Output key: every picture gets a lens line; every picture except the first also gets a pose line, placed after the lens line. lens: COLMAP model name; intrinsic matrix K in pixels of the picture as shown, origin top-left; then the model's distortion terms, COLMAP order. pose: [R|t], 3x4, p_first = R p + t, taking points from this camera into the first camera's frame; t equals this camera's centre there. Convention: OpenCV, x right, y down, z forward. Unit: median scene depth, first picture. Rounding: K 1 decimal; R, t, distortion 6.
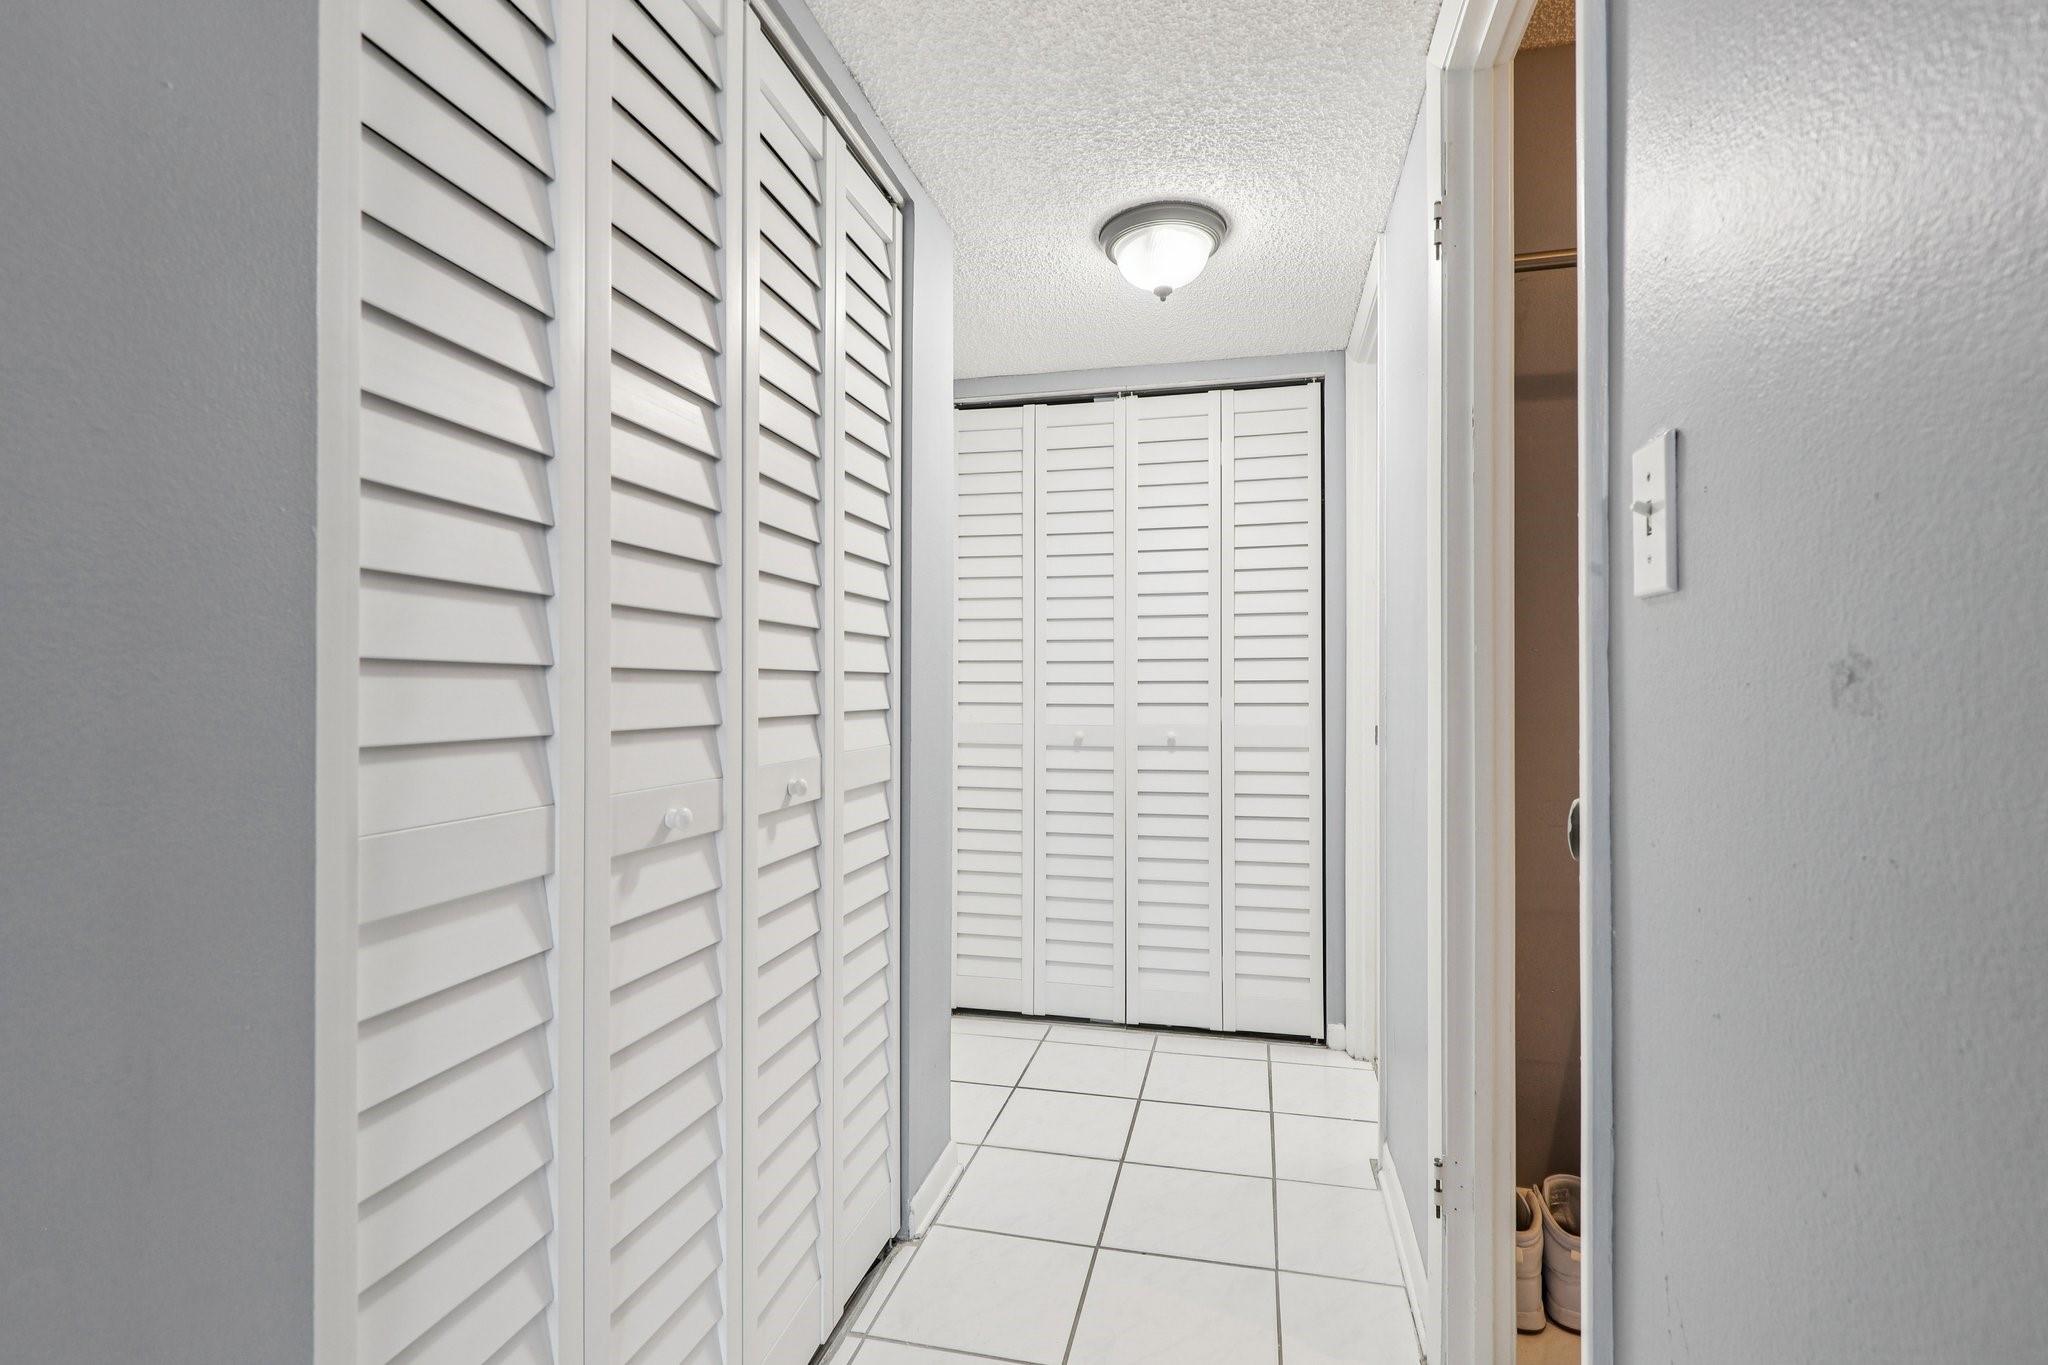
lens RADIAL K [[936.8, 0, 1023.2], [0, 936.8, 675.1], [0, 0, 1]] dist [-0.002289, -0.000271]
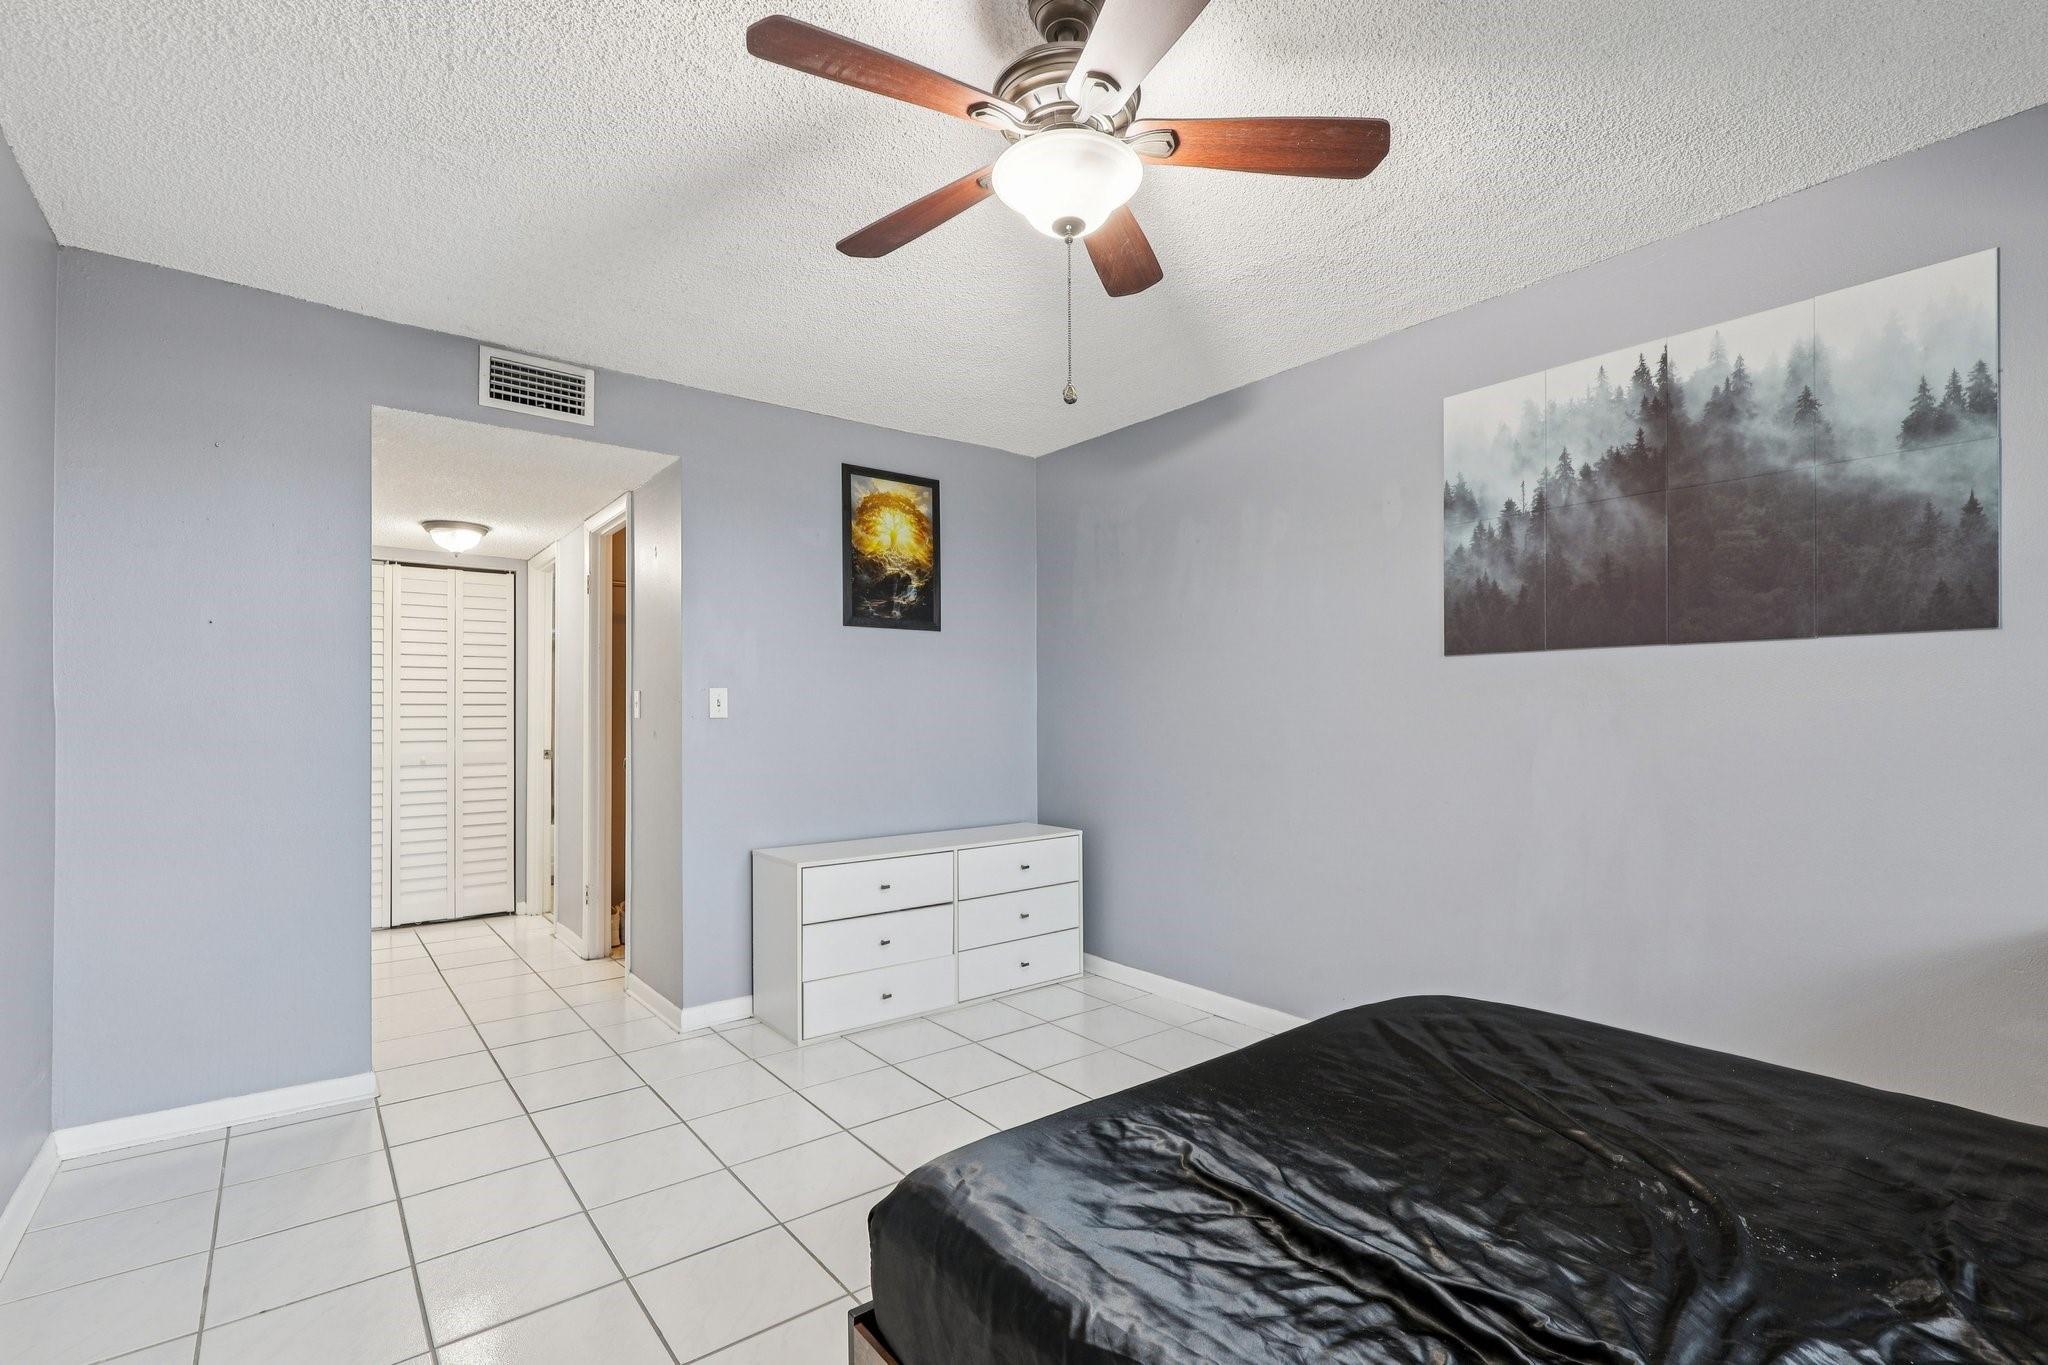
lens RADIAL K [[945.0, 0, 1021.4], [0, 945.0, 710.0], [0, 0, 1]] dist [-0.001165, -0.000148]
pose [[0.621739, 0.003092, 0.783218, -0.573583], [-0.006030, 0.999981, 0.000839, -0.039807], [-0.783201, -0.005244, 0.621747, -1.065697]]
